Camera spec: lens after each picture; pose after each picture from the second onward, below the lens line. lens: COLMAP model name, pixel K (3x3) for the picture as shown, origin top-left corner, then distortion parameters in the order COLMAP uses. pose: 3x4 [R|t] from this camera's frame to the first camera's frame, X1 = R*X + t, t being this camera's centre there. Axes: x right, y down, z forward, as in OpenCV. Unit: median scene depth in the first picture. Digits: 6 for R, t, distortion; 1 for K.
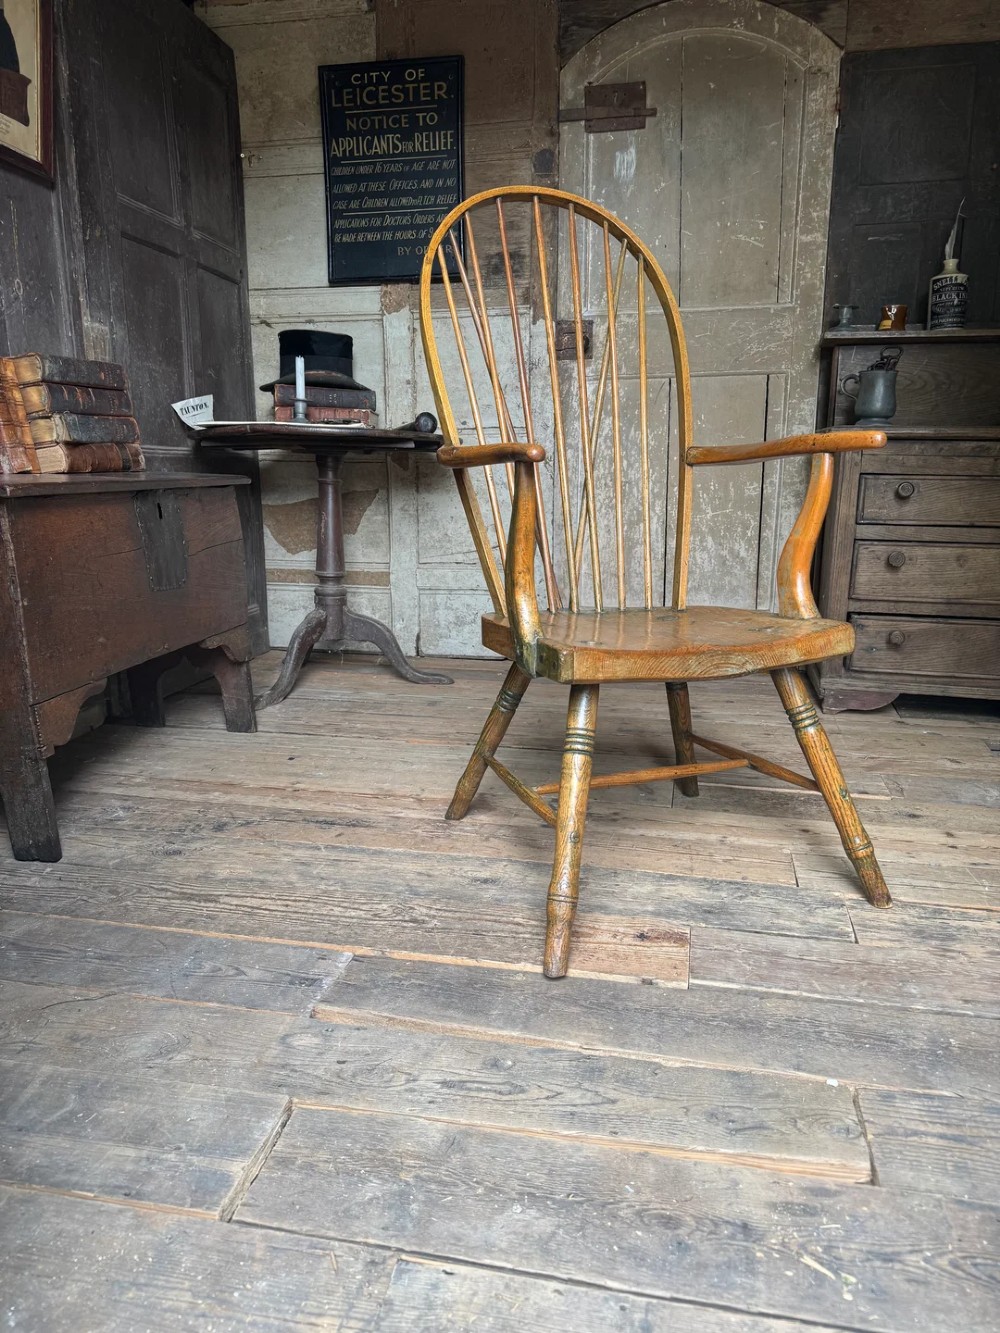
lens RADIAL K [[947.8, 0, 504.2], [0, 947.8, 665.4], [0, 0, 1]] dist [0.047660, -0.065179]
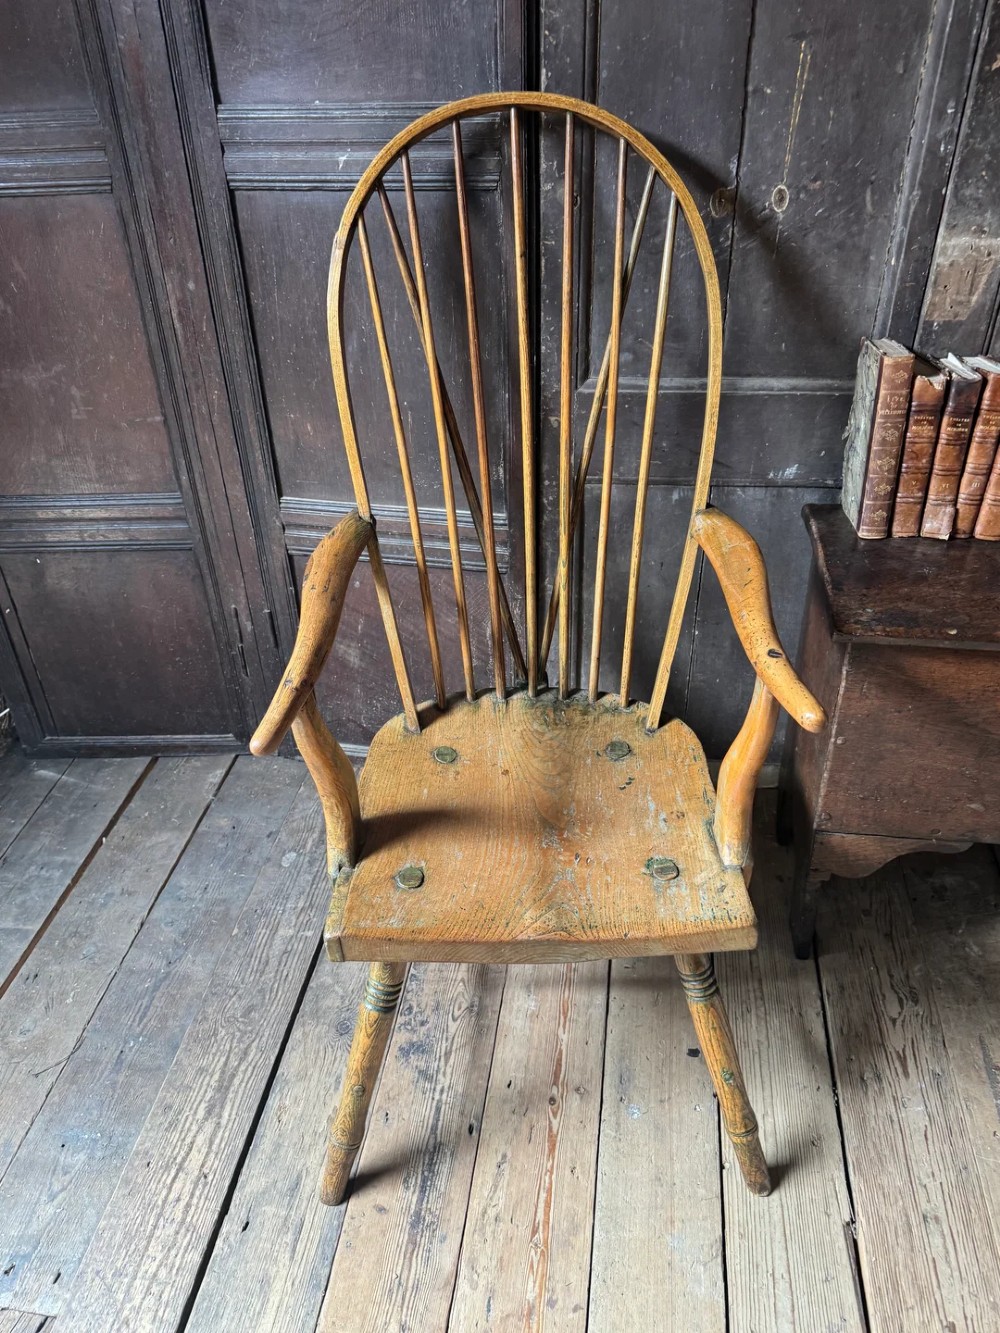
lens RADIAL K [[978.2, 0, 492.9], [0, 978.2, 675.7], [0, 0, 1]] dist [0.036167, -0.053038]
pose [[0.056754, 0.571964, -0.818313, 0.153288], [-0.176255, 0.812501, 0.555677, -0.426025], [0.982707, 0.112695, 0.146924, 0.699639]]
